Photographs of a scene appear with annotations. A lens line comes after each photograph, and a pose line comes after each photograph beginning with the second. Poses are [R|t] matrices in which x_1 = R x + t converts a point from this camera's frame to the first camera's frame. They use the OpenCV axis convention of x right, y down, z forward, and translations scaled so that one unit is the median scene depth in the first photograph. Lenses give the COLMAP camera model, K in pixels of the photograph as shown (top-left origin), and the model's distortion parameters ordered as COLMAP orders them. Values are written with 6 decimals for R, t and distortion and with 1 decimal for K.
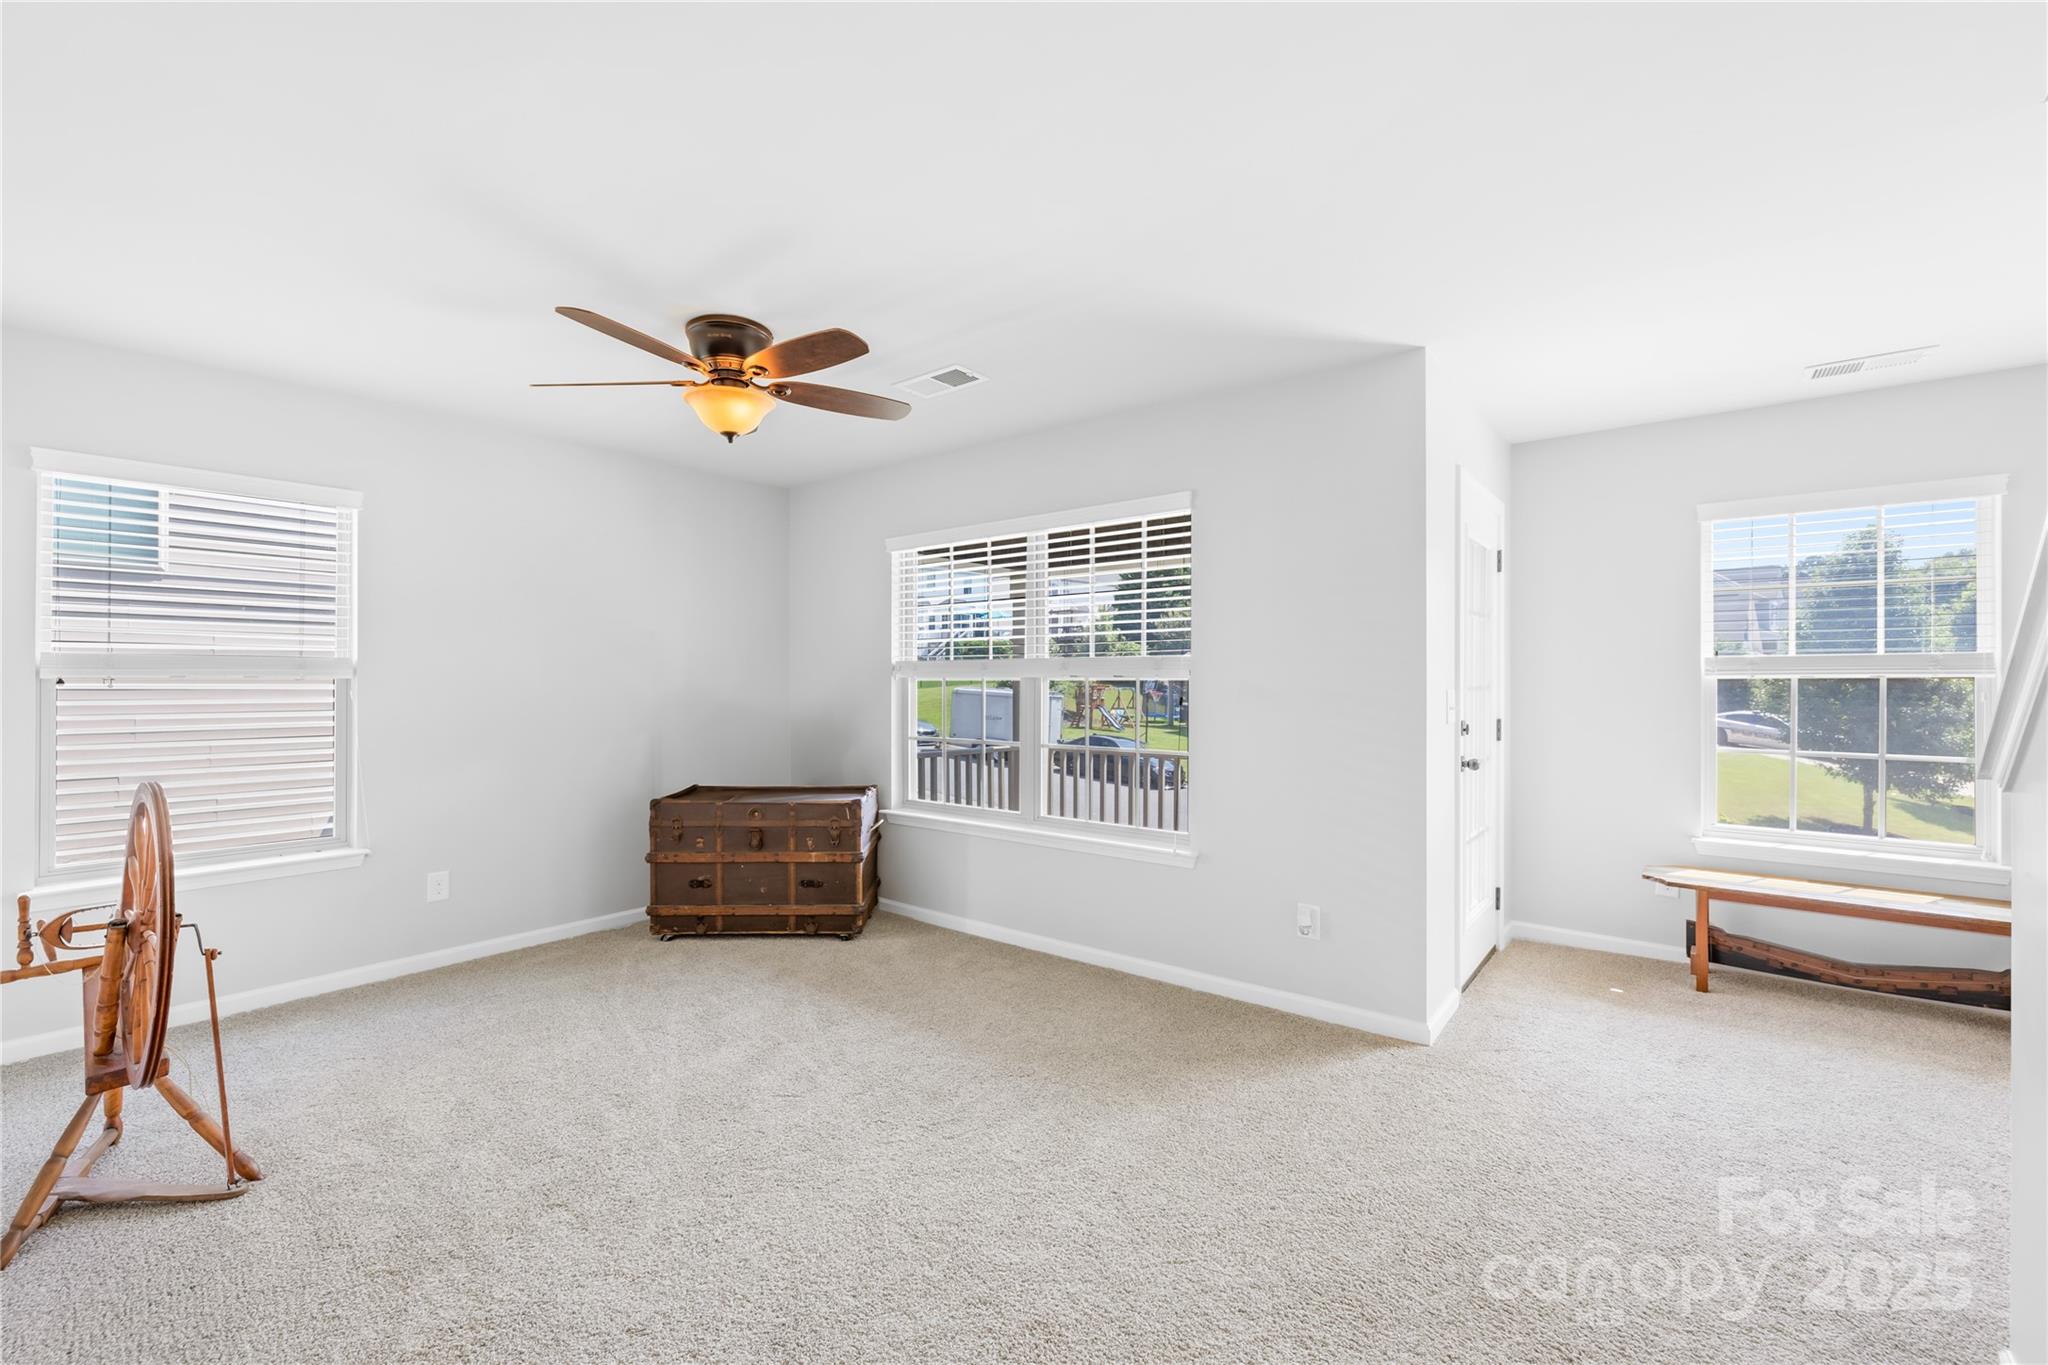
lens RADIAL K [[883.5, 0, 1017.2], [0, 883.5, 680.2], [0, 0, 1]] dist [0.004902, 0.000486]
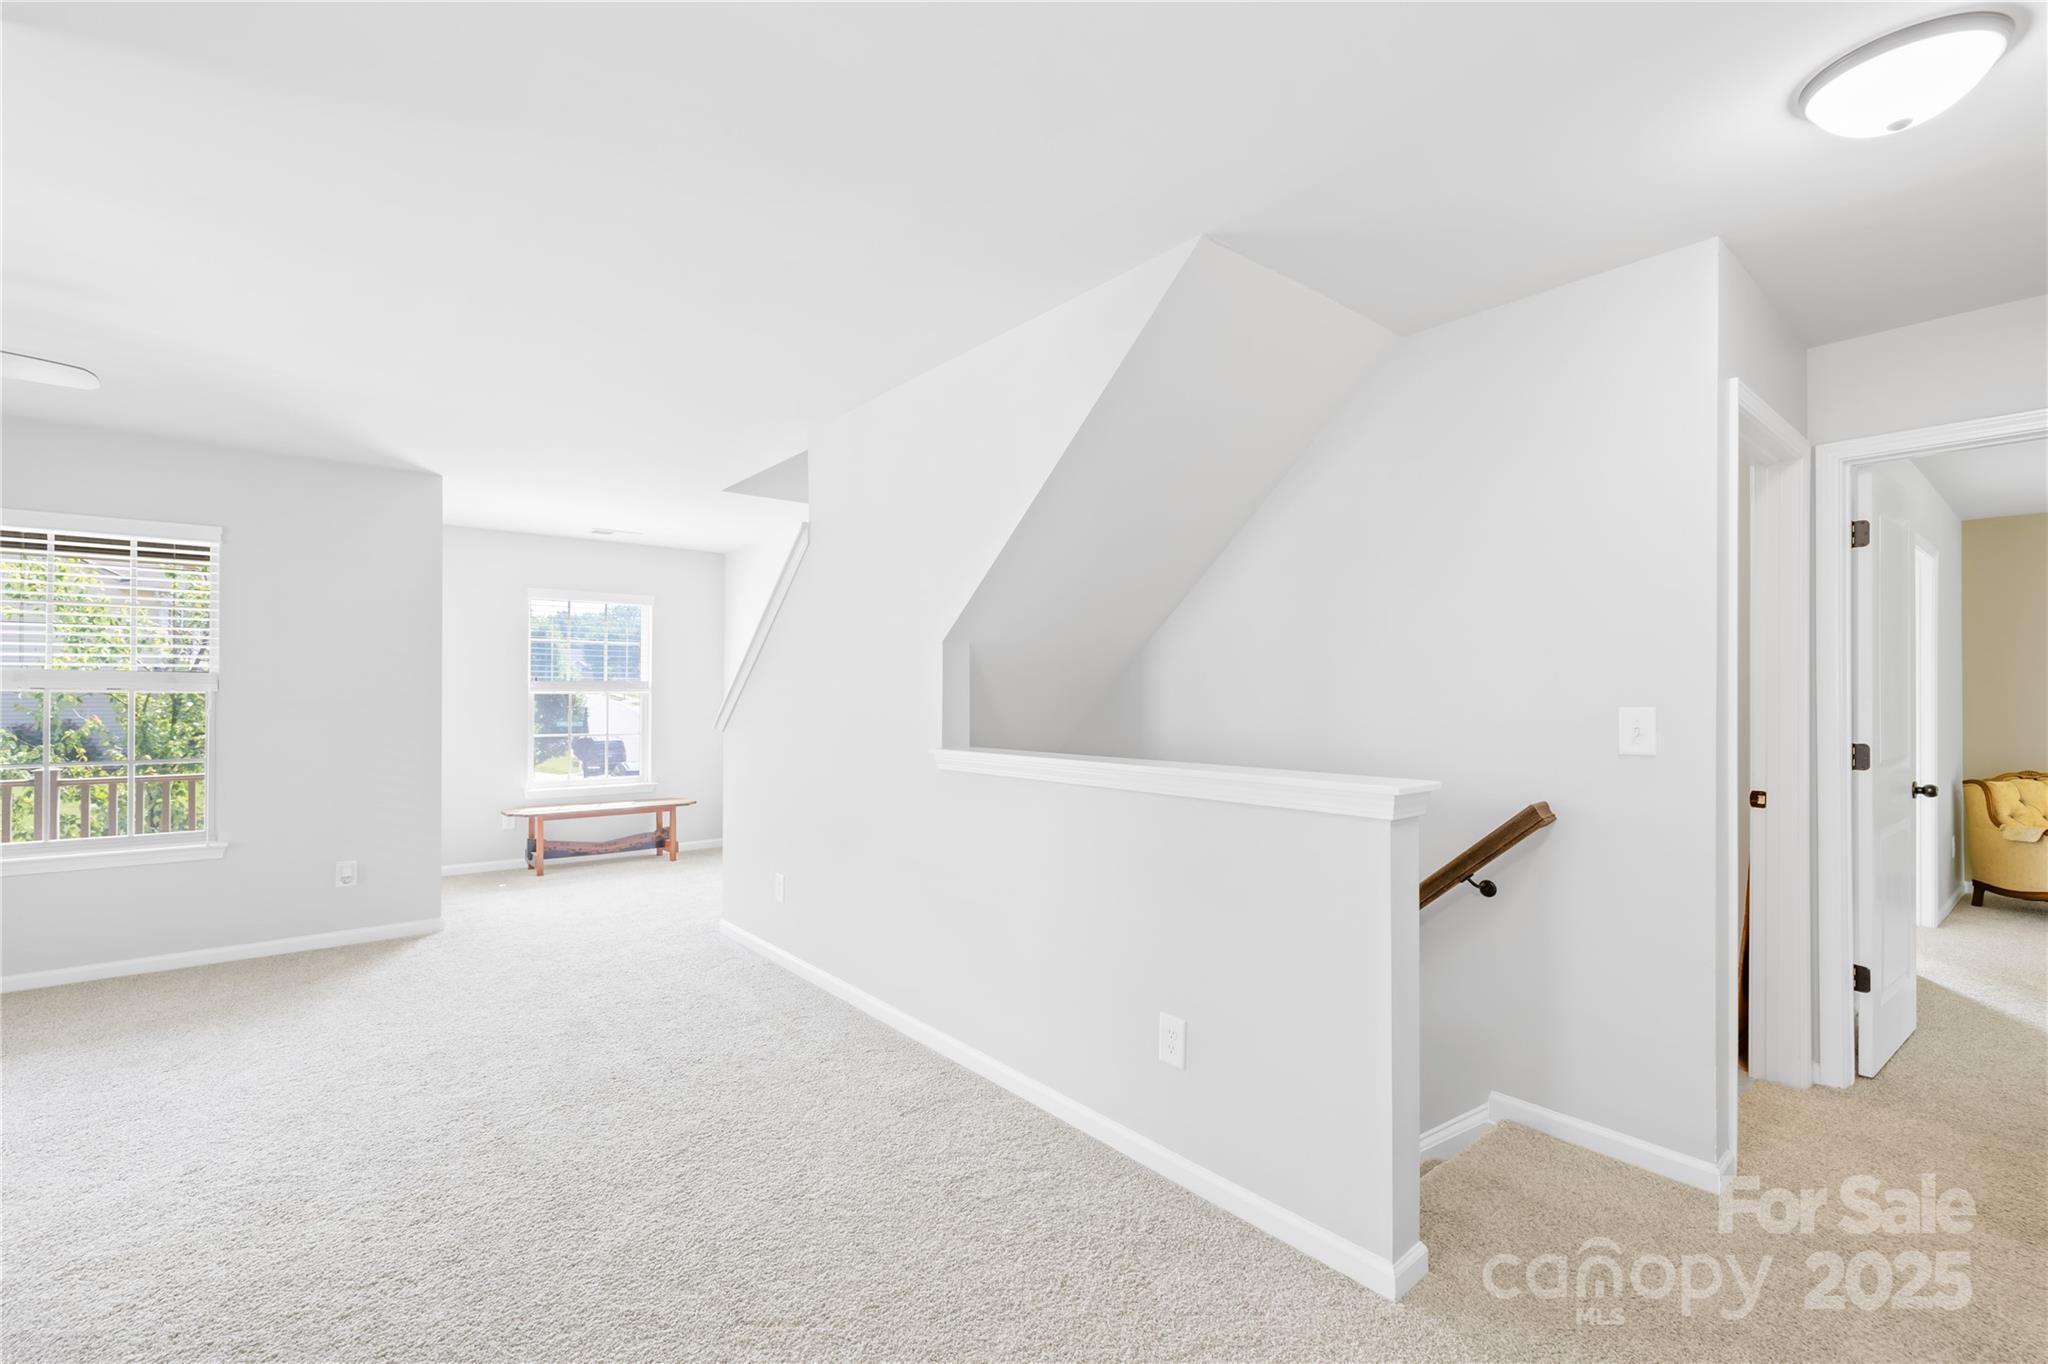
lens RADIAL K [[883.5, 0, 1013.2], [0, 883.5, 693.7], [0, 0, 1]] dist [0.004902, 0.000486]
pose [[0.196517, 0.002600, 0.980497, -0.733277], [0.005331, 0.999979, -0.003720, 0.011444], [-0.980486, 0.005958, 0.196499, -0.234471]]
